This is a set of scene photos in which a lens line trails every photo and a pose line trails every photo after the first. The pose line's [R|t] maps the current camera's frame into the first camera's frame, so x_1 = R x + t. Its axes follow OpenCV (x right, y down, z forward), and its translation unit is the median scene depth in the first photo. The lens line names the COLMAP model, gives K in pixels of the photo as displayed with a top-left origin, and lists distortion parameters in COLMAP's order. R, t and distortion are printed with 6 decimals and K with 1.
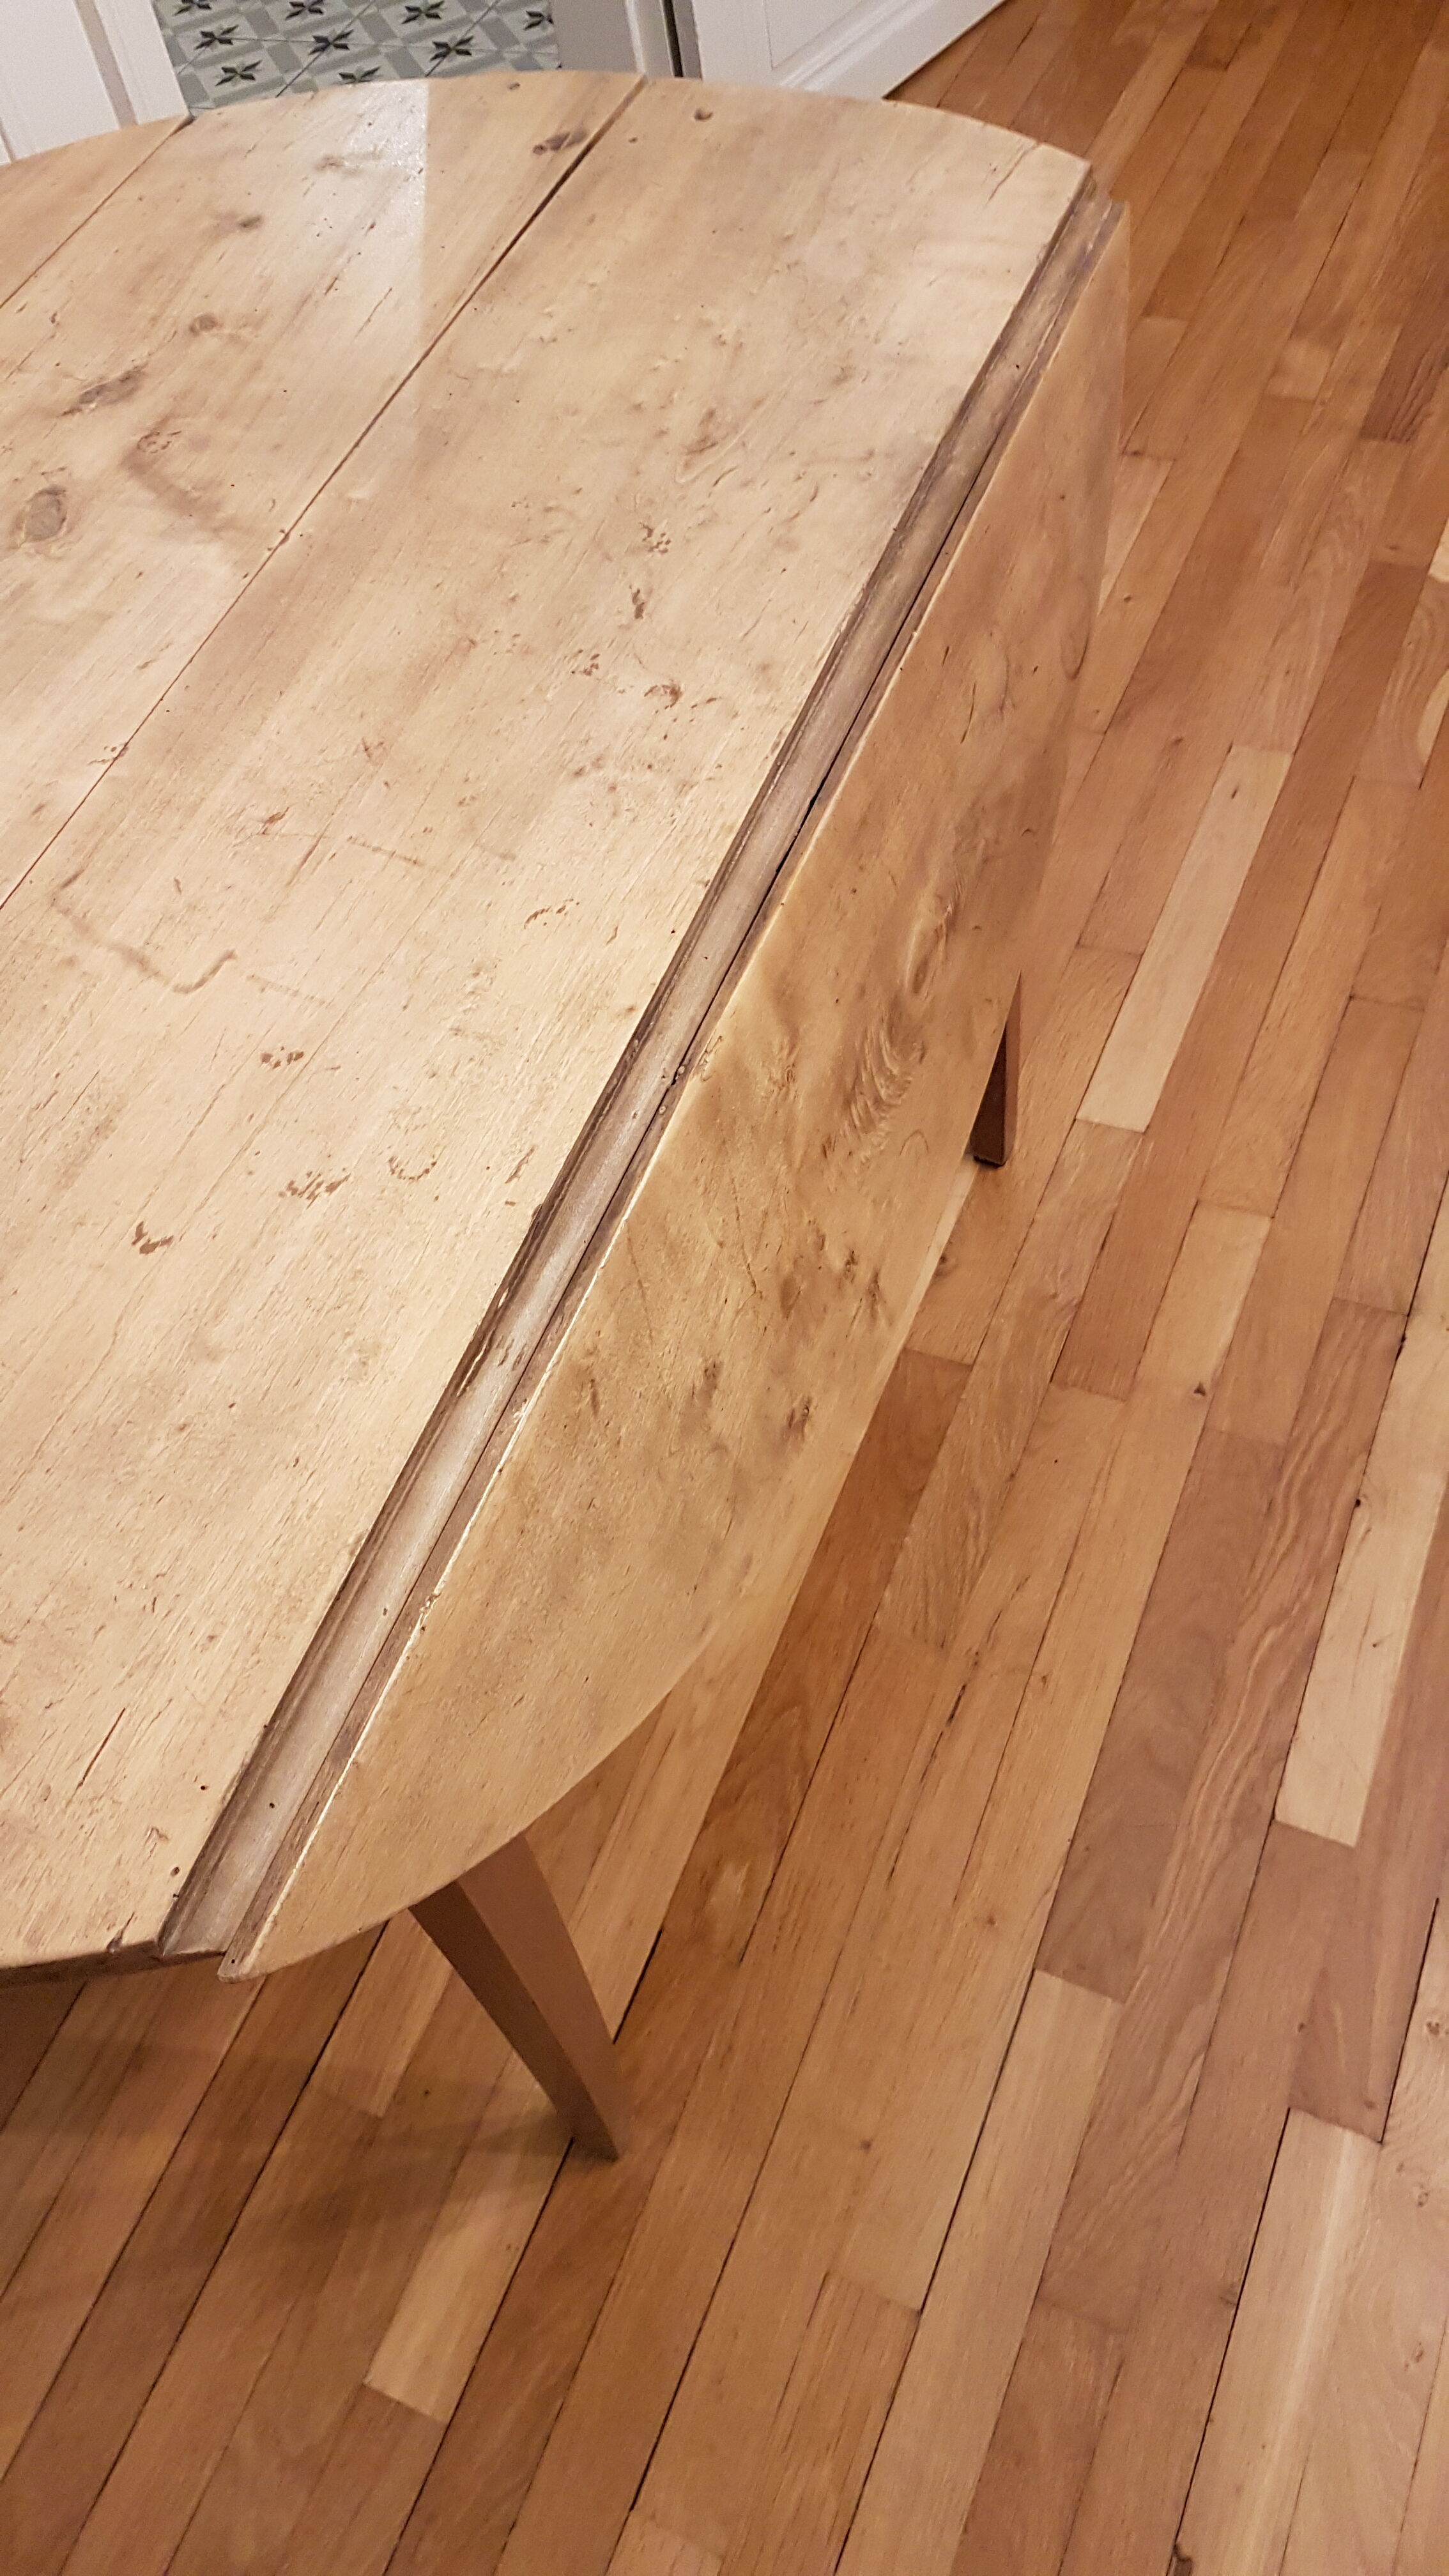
lens RADIAL K [[2014.7, 0, 693.9], [0, 2014.7, 1271.7], [0, 0, 1]] dist [0.102768, -0.159761]
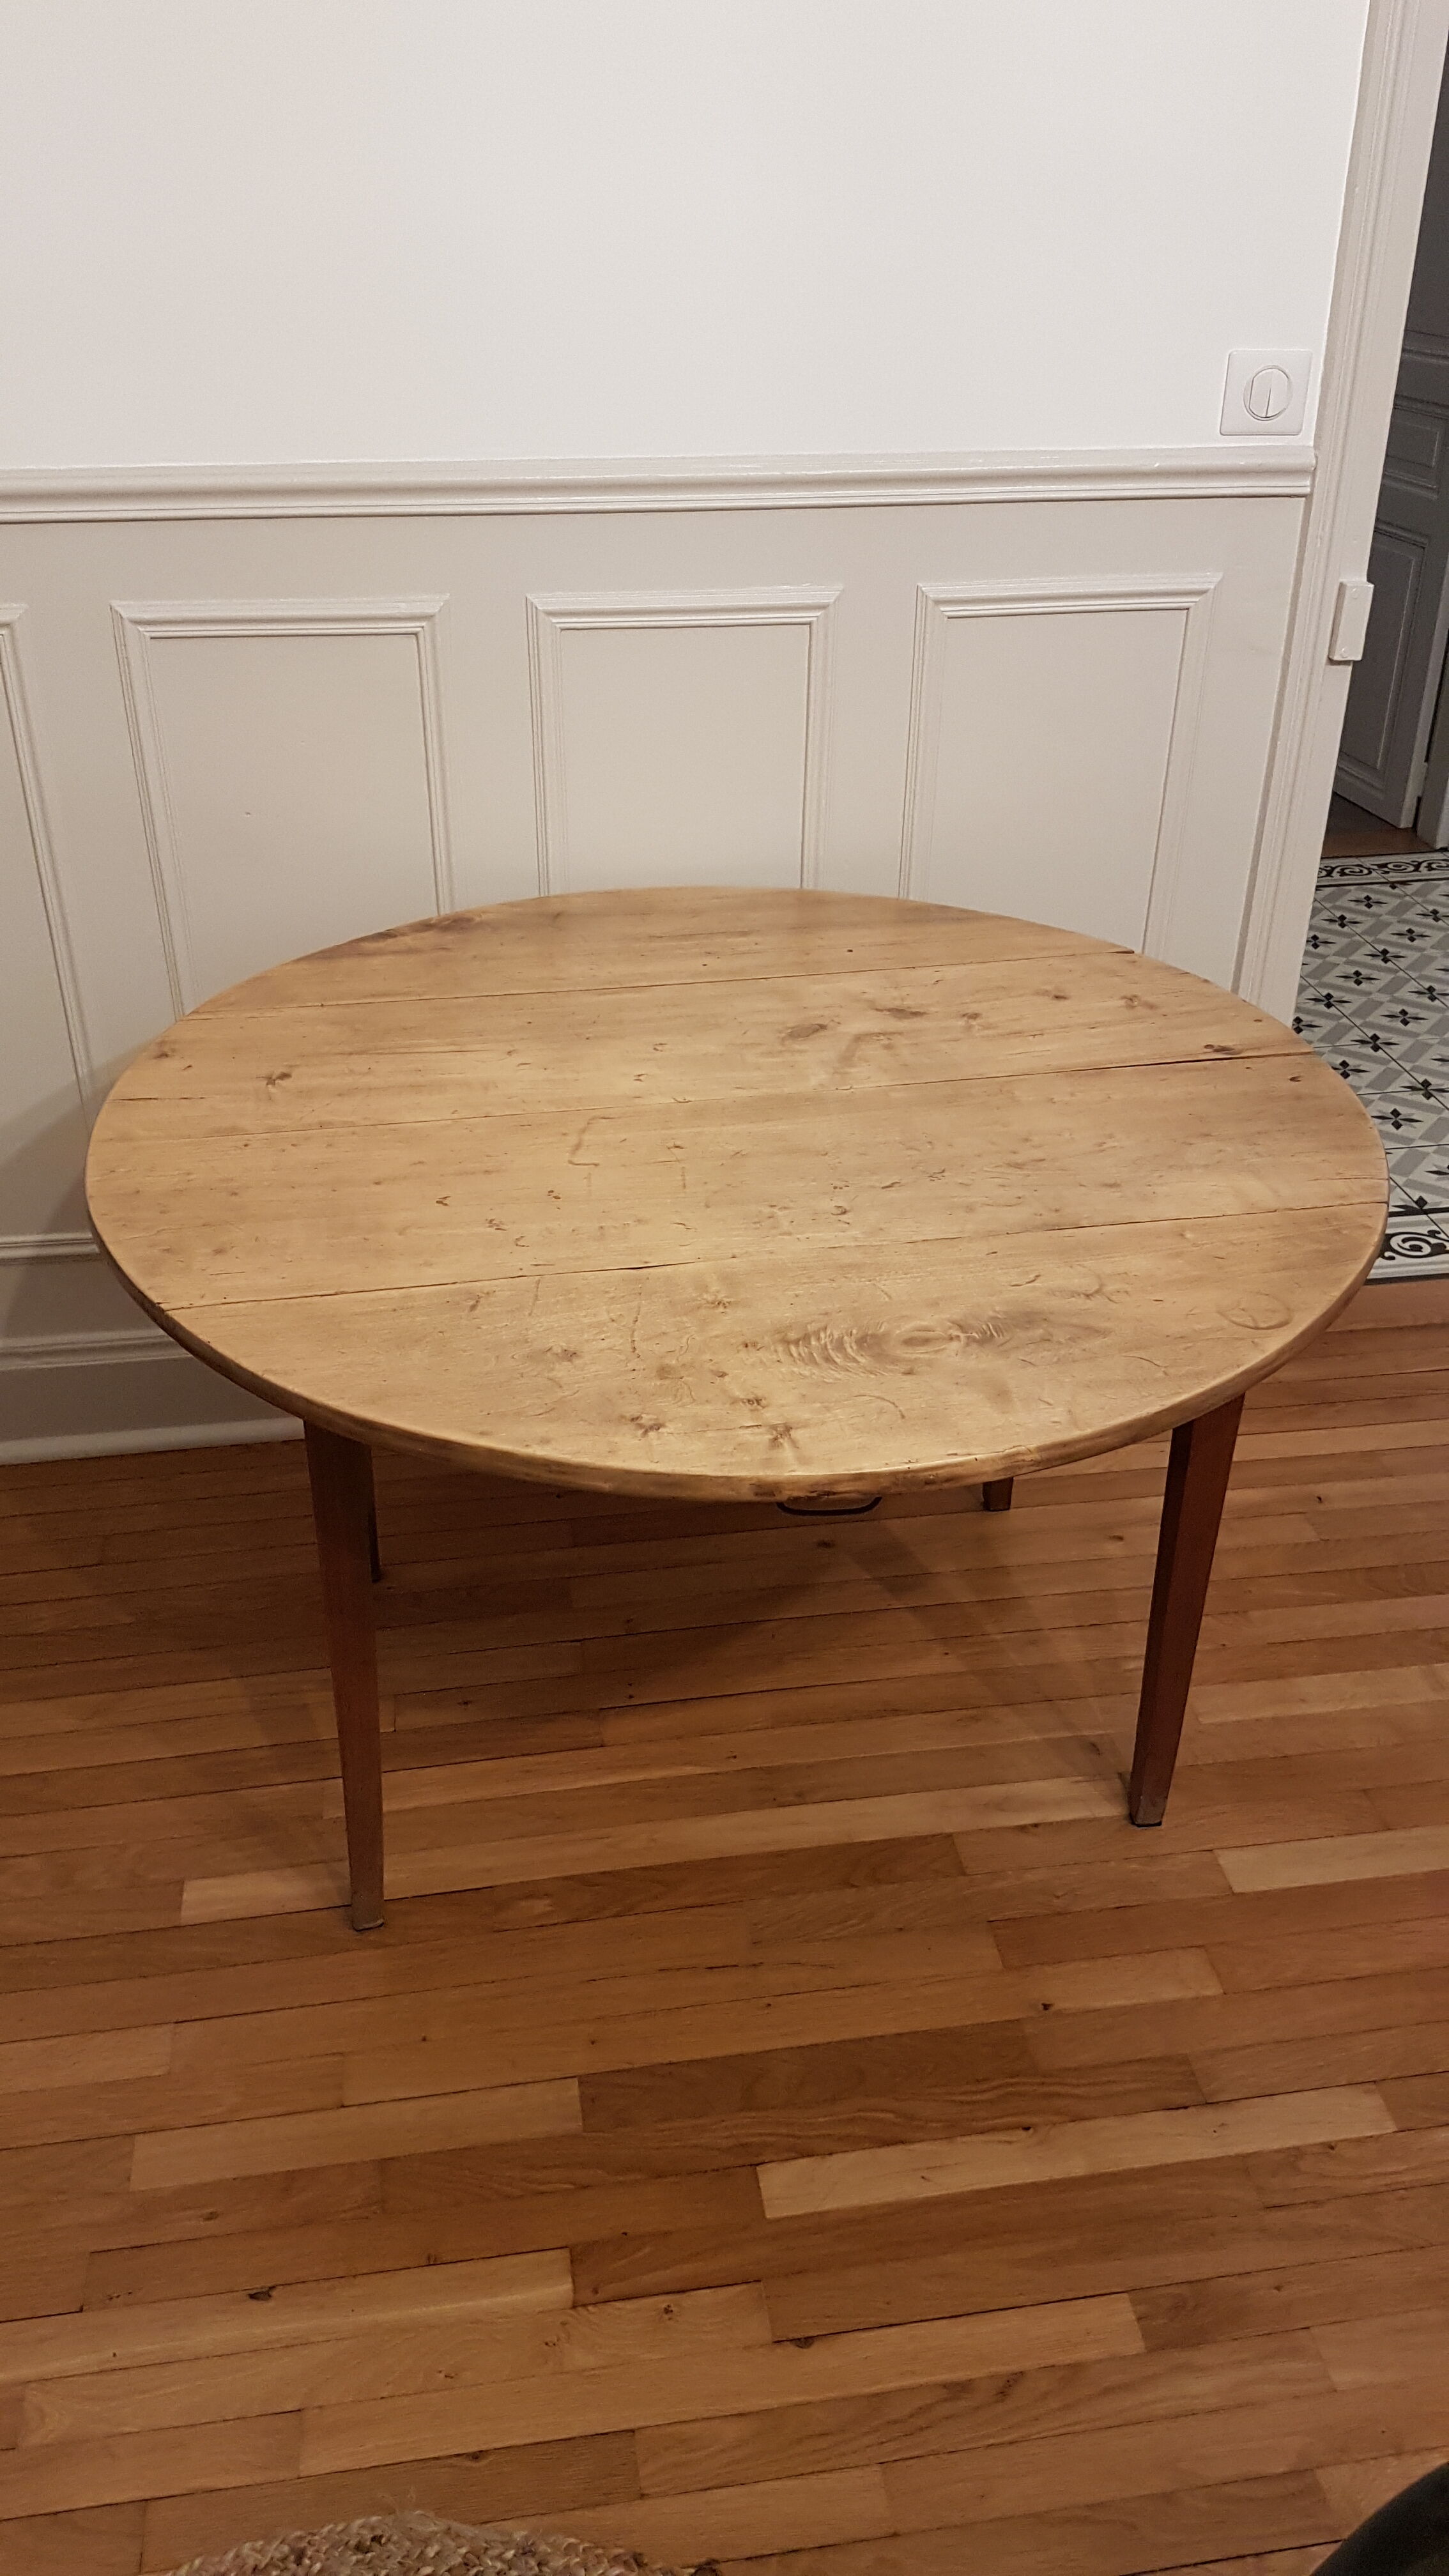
lens RADIAL K [[2014.7, 0, 702.4], [0, 2014.7, 1263.7], [0, 0, 1]] dist [0.102768, -0.159761]
pose [[0.524461, 0.546301, -0.653067, 0.895162], [-0.736831, 0.675553, -0.026619, -0.078023], [0.426639, 0.495161, 0.756832, -0.358907]]
